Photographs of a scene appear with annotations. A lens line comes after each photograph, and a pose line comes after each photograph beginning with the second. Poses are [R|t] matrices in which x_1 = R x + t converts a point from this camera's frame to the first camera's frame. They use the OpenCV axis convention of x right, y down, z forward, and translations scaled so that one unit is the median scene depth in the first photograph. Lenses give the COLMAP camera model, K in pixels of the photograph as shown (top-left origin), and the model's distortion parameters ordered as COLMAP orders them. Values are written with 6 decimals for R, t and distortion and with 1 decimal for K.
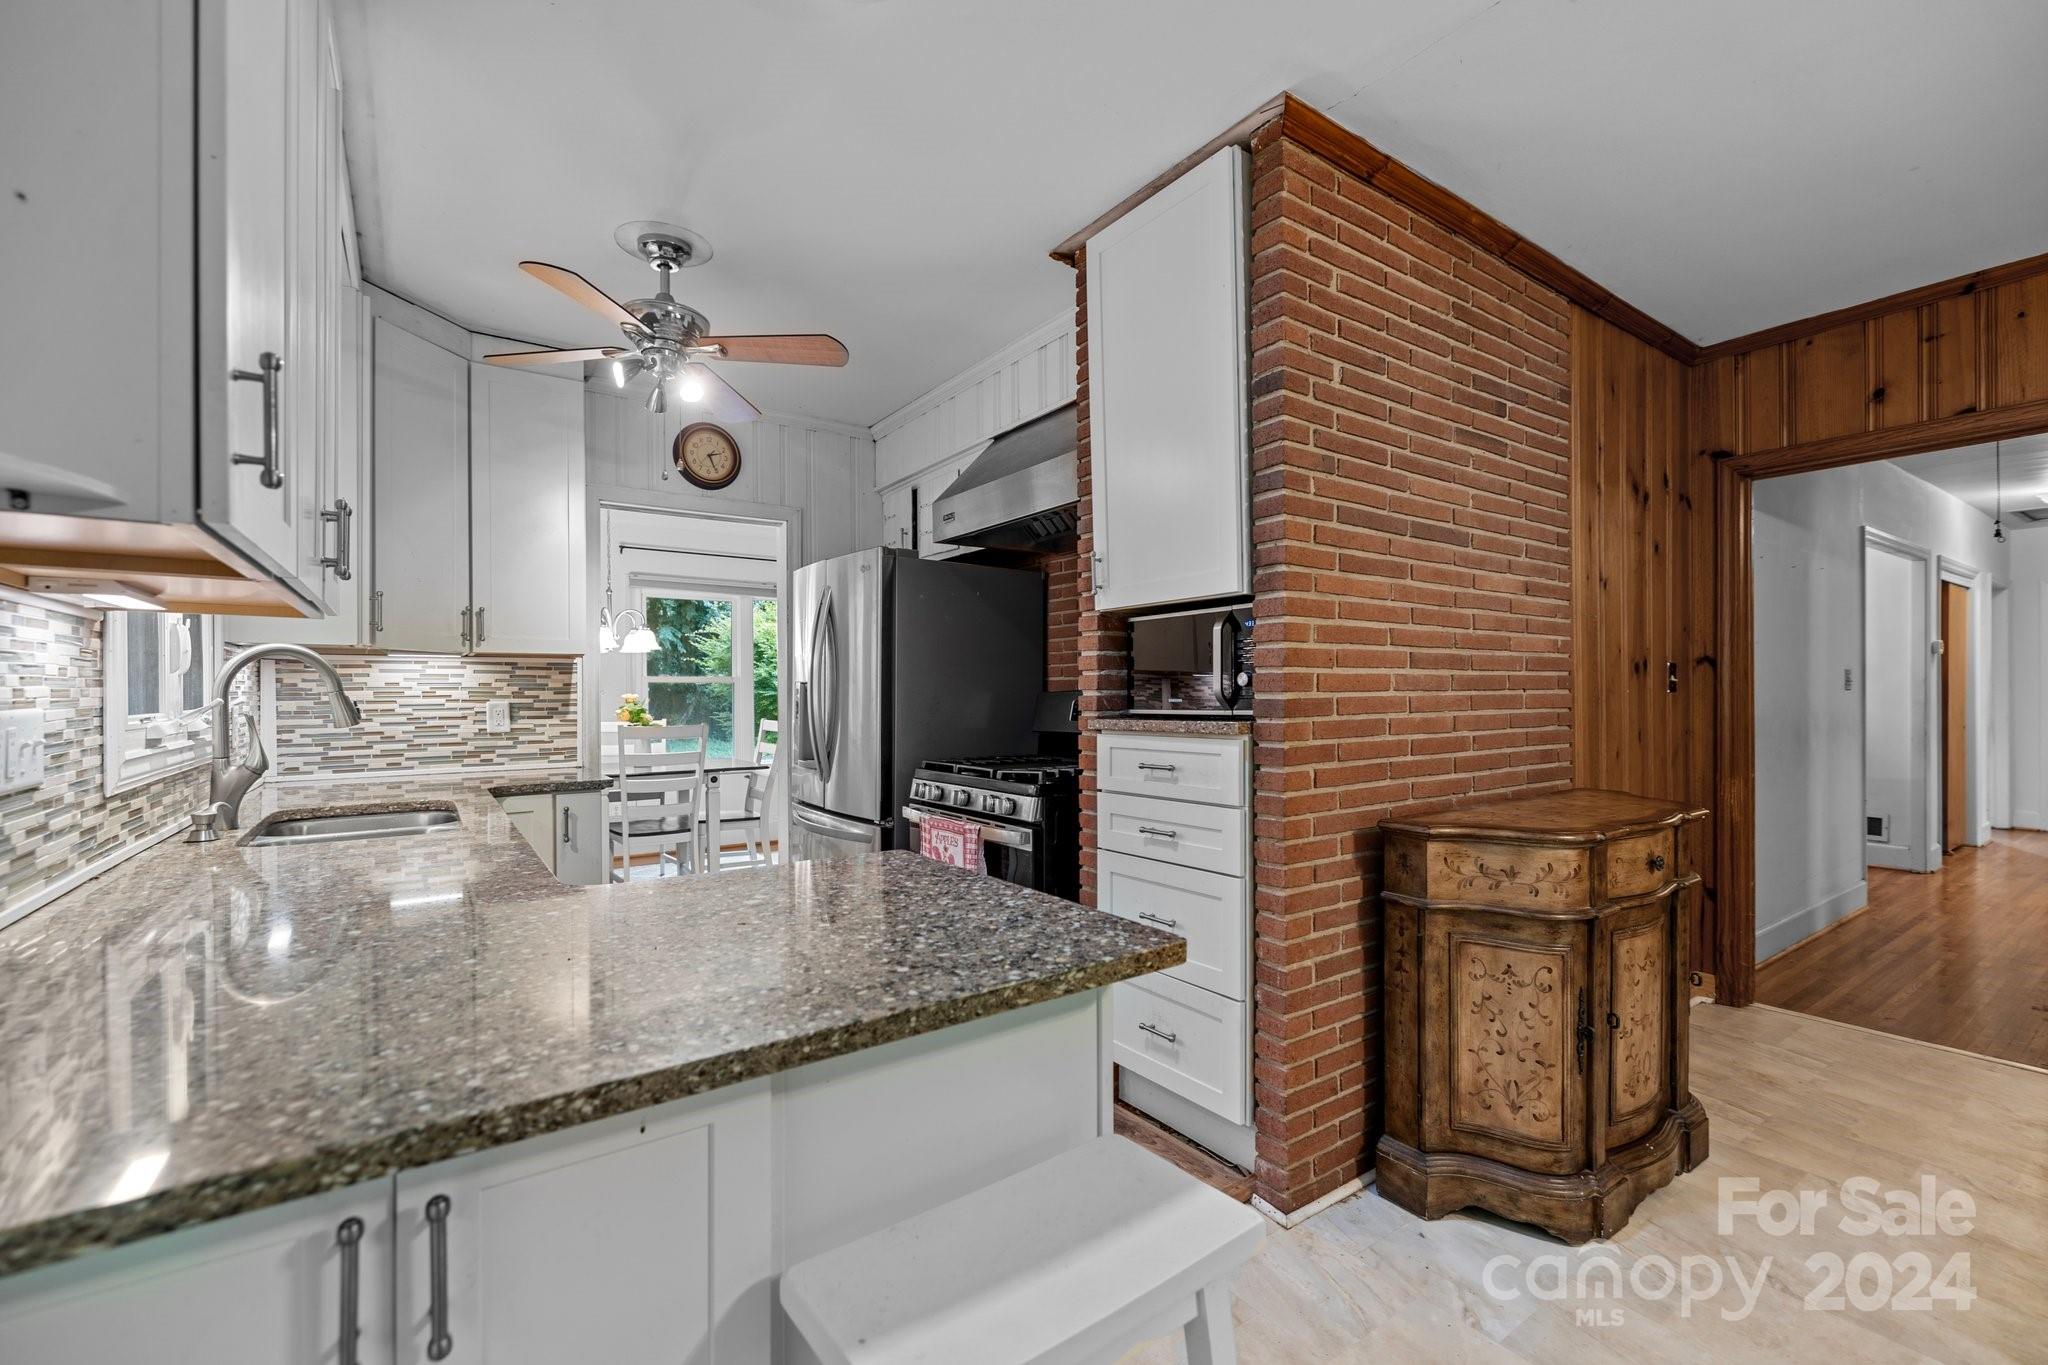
lens RADIAL K [[866.0, 0, 1023.4], [0, 866.0, 694.0], [0, 0, 1]] dist [-0.000014, 0.000338]
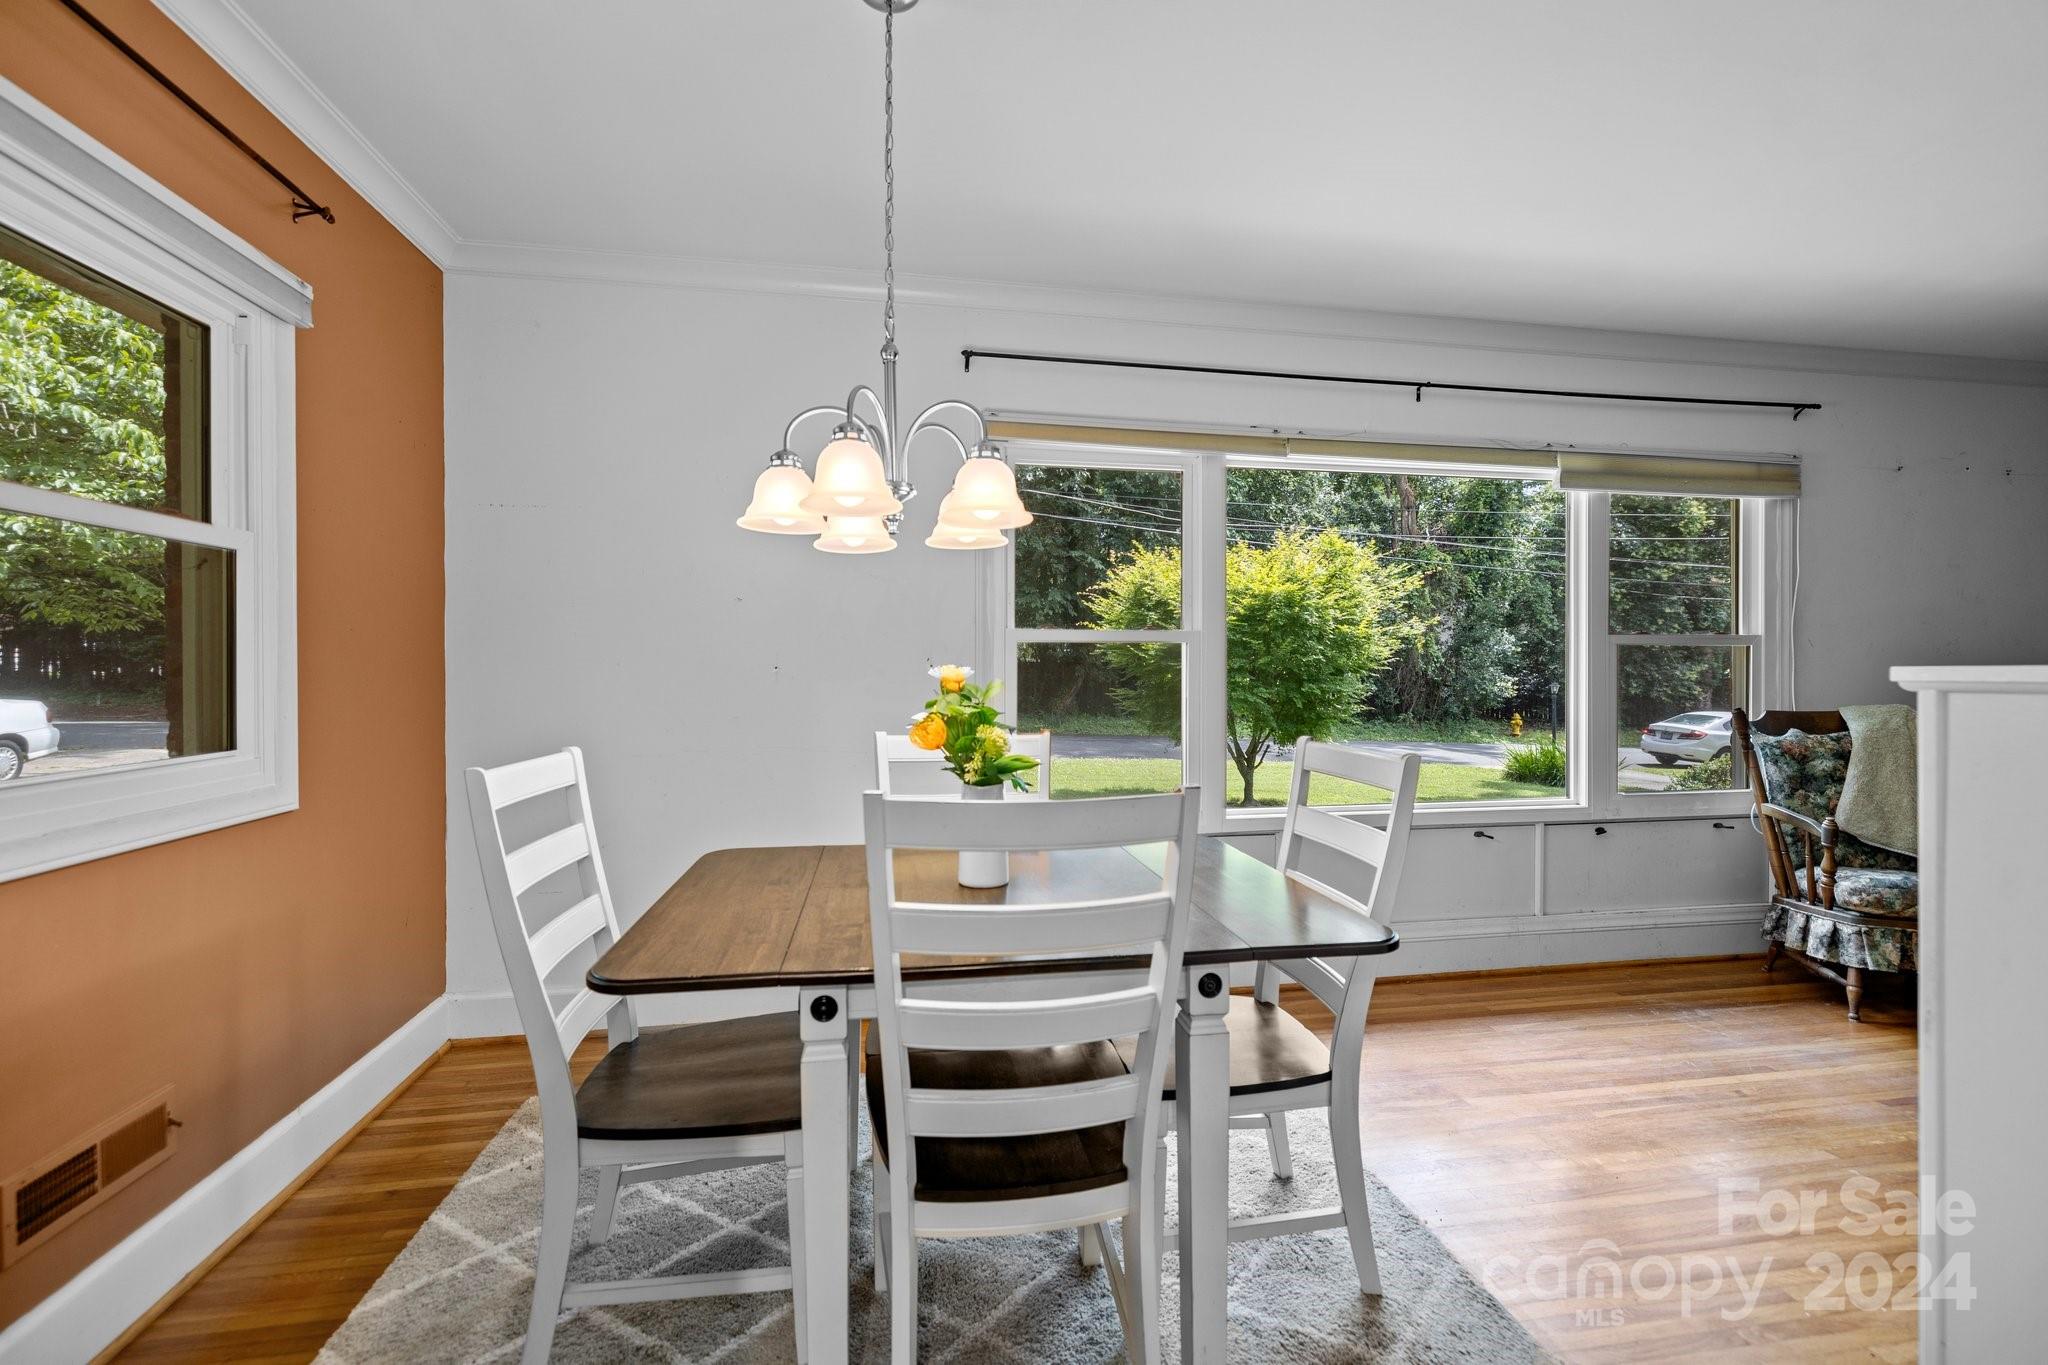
lens RADIAL K [[866.0, 0, 1018.6], [0, 866.0, 673.9], [0, 0, 1]] dist [-0.000014, 0.000338]
pose [[0.906712, 0.002381, -0.421743, -0.269826], [0.001372, 0.999962, 0.008595, -0.000303], [0.421747, -0.008371, 0.906675, 0.660740]]
